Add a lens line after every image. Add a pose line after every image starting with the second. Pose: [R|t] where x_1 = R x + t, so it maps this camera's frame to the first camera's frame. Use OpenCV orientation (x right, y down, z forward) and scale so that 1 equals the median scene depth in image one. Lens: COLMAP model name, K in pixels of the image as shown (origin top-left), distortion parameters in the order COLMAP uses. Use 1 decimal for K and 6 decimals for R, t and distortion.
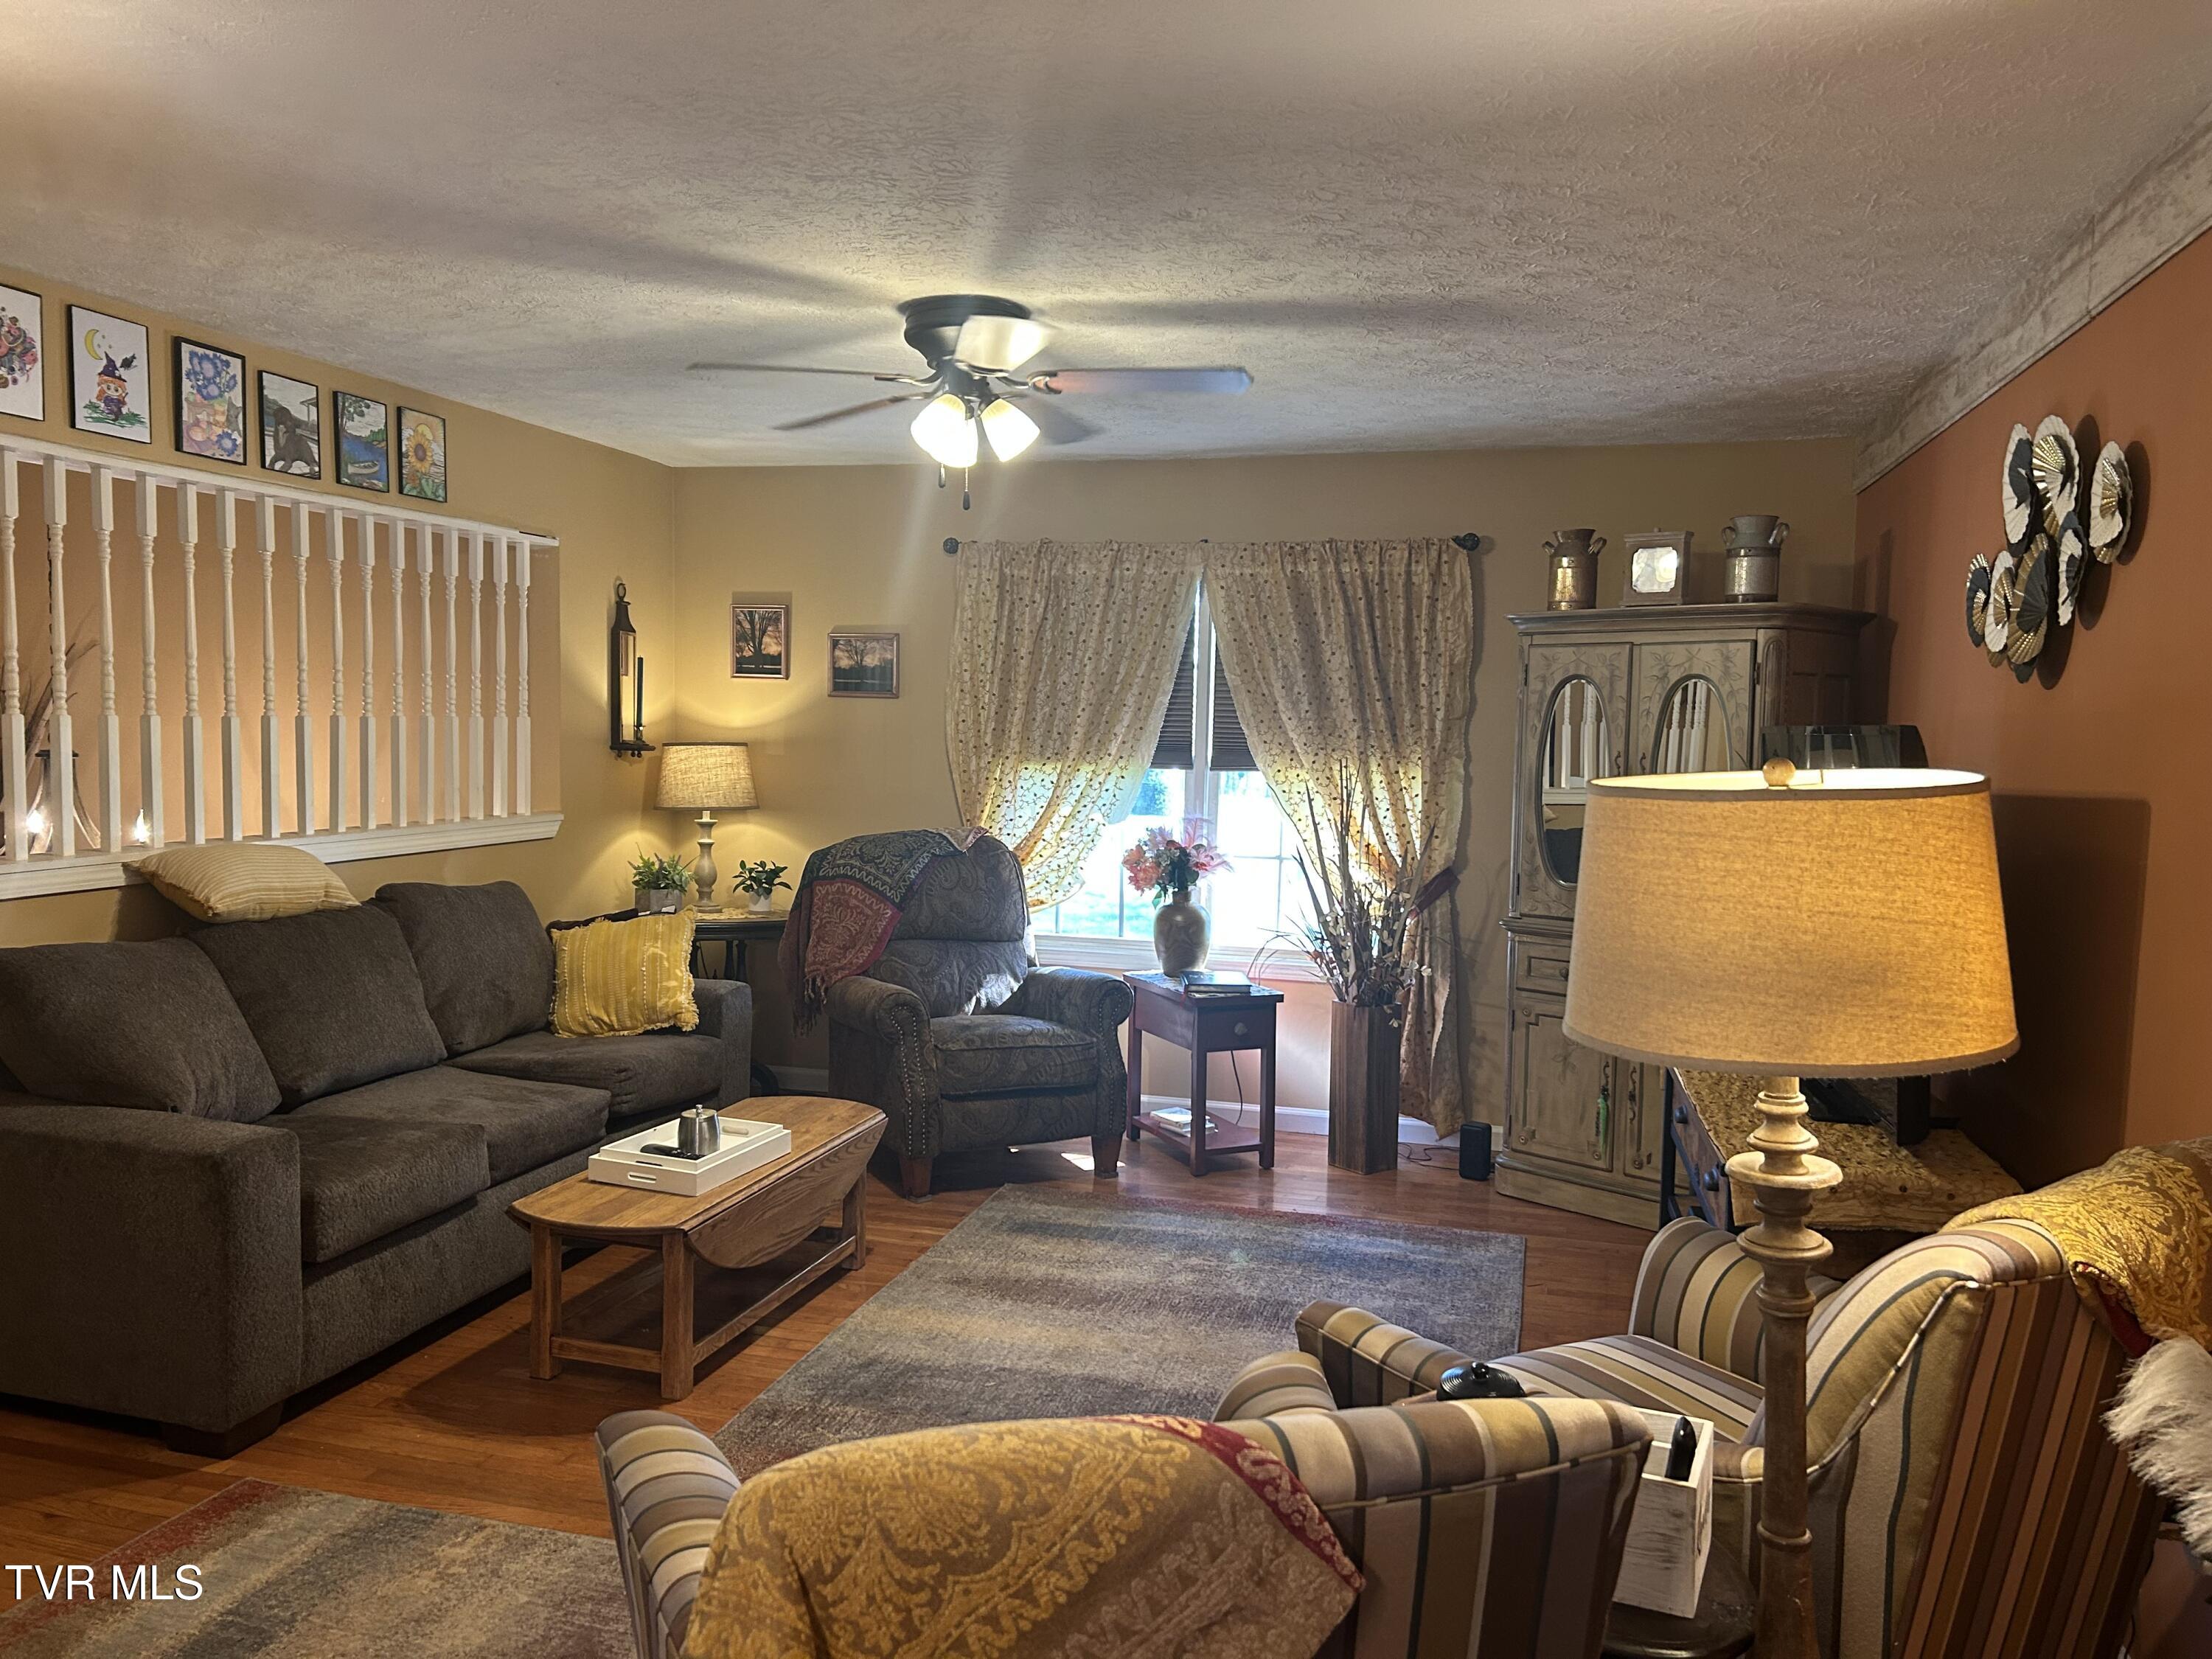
lens RADIAL K [[1668.1, 0, 1097.8], [0, 1668.1, 828.0], [0, 0, 1]] dist [0.066629, -0.077713]
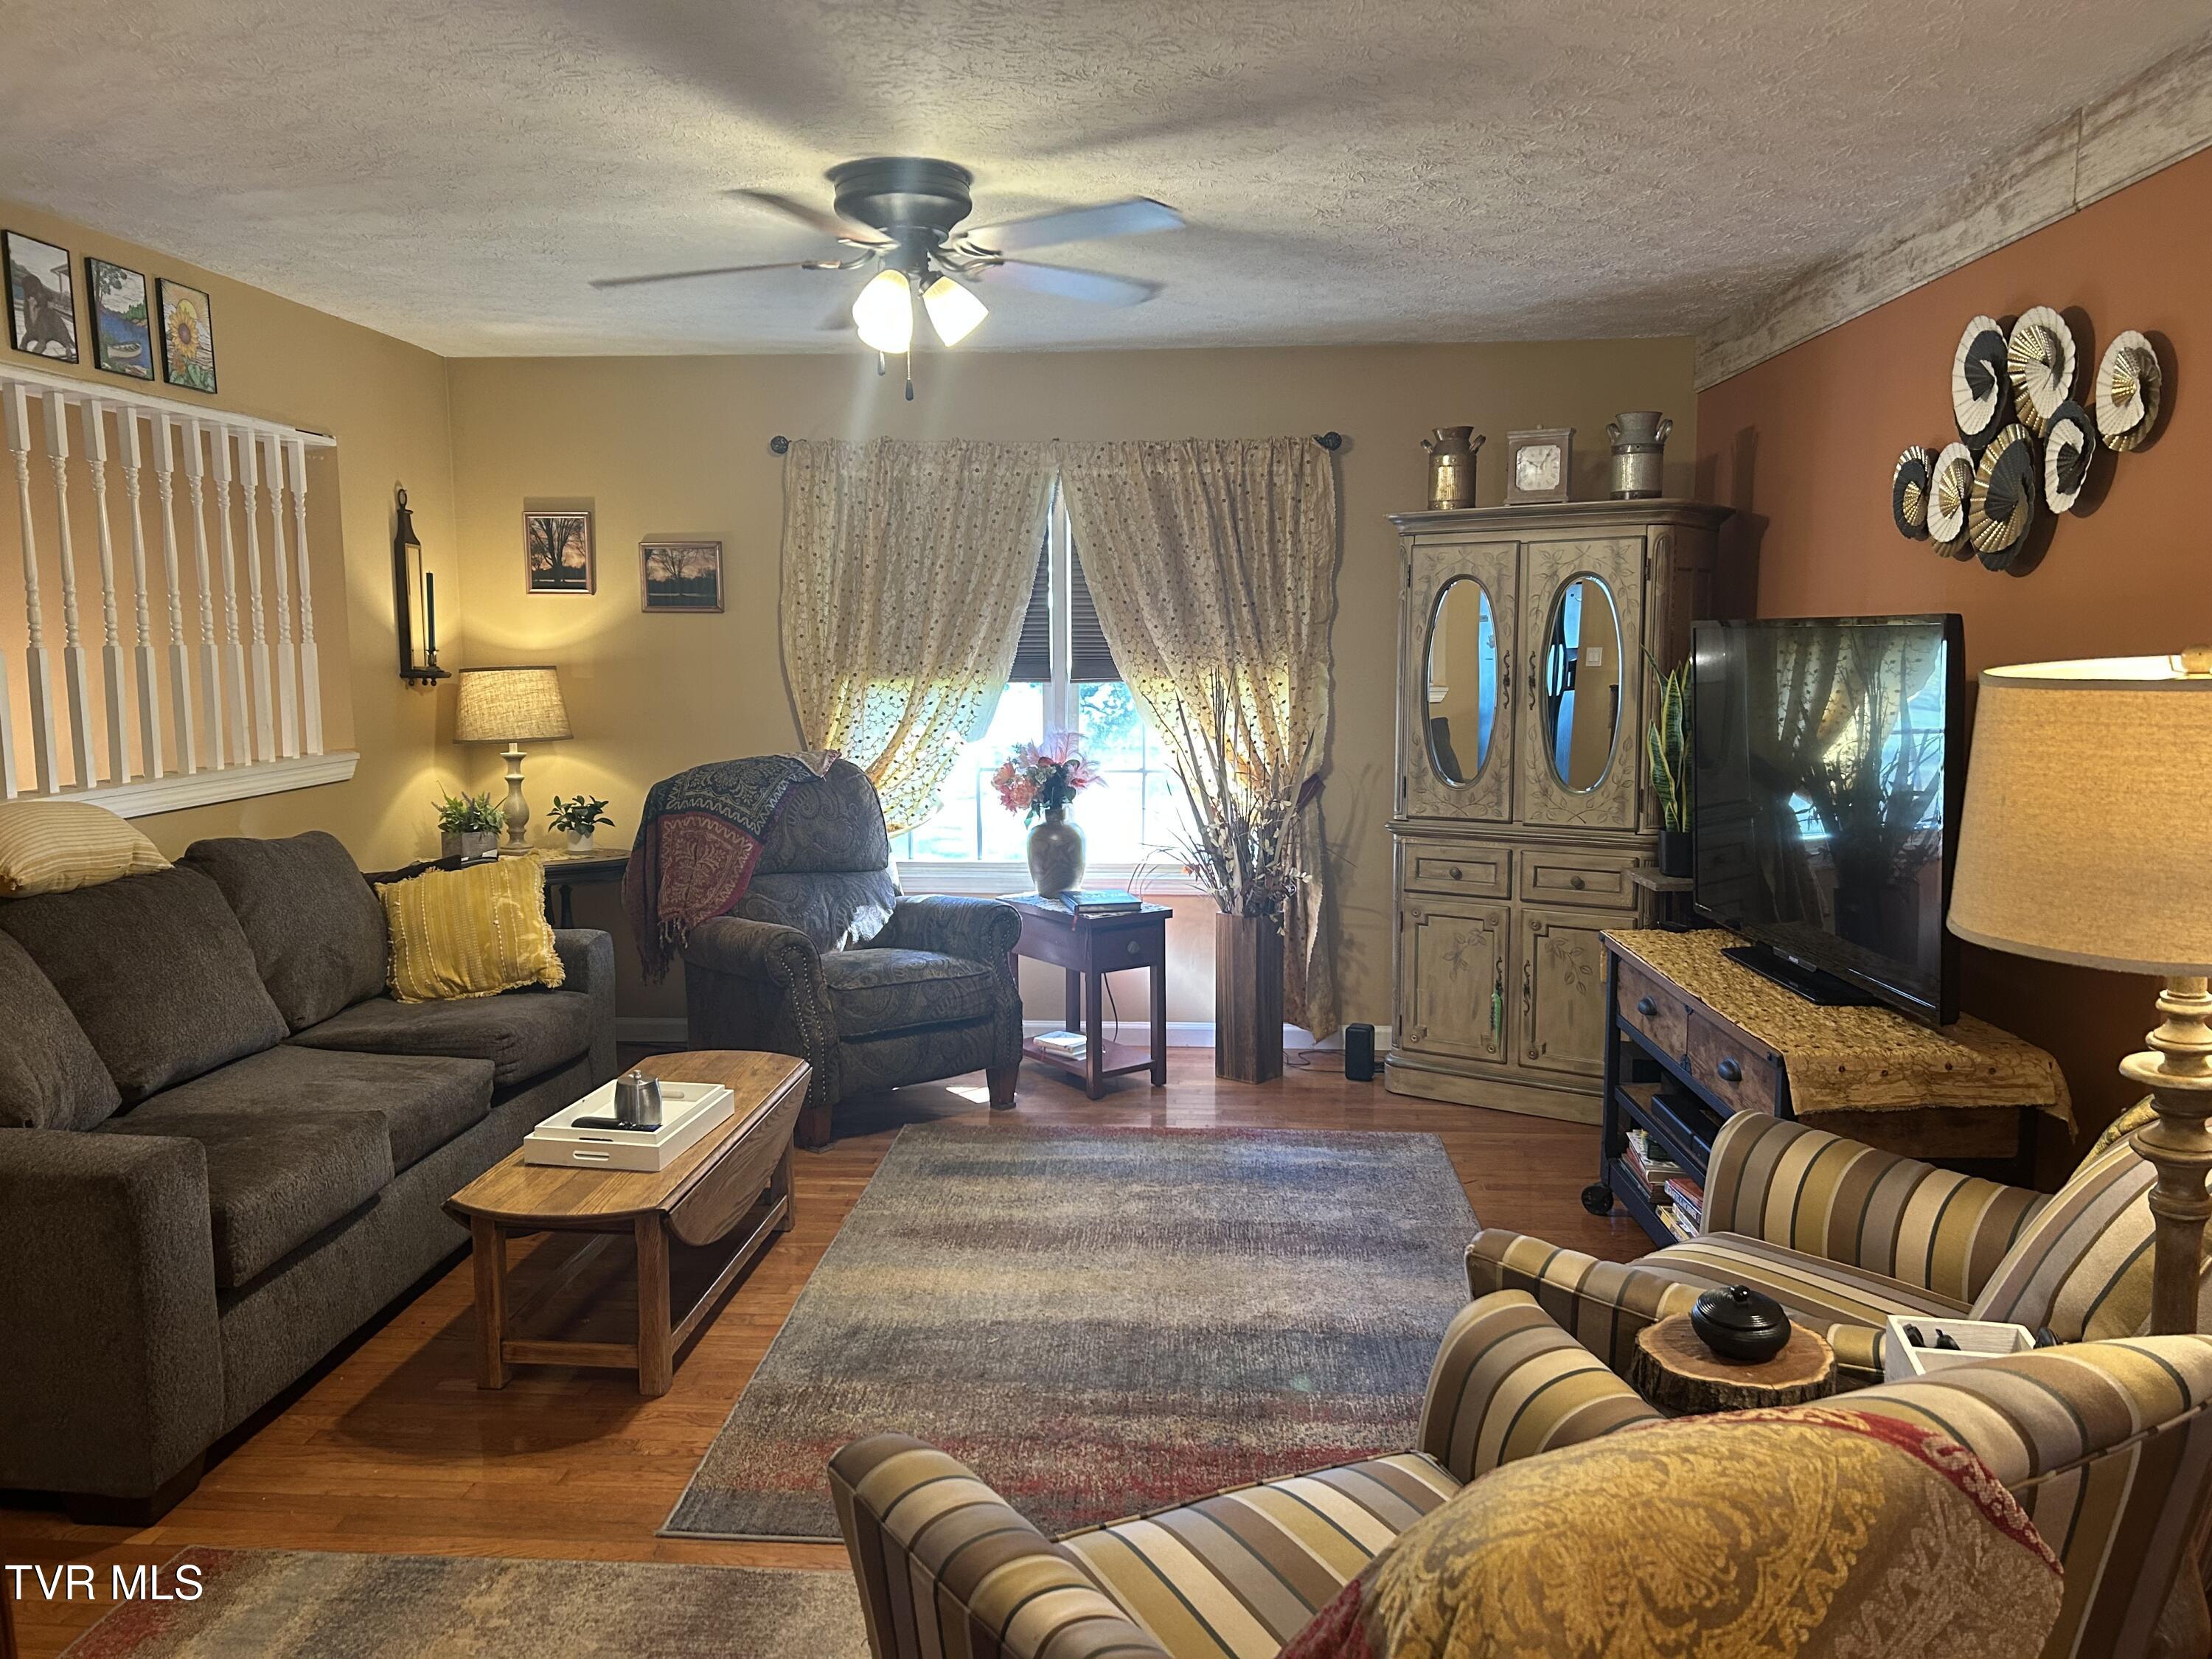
lens RADIAL K [[1668.1, 0, 1108.5], [0, 1668.1, 833.1], [0, 0, 1]] dist [0.066629, -0.077713]
pose [[0.979289, -0.047470, 0.196826, -0.135363], [0.036486, 0.997587, 0.059060, -0.004777], [-0.199155, -0.050656, 0.978658, 0.062719]]
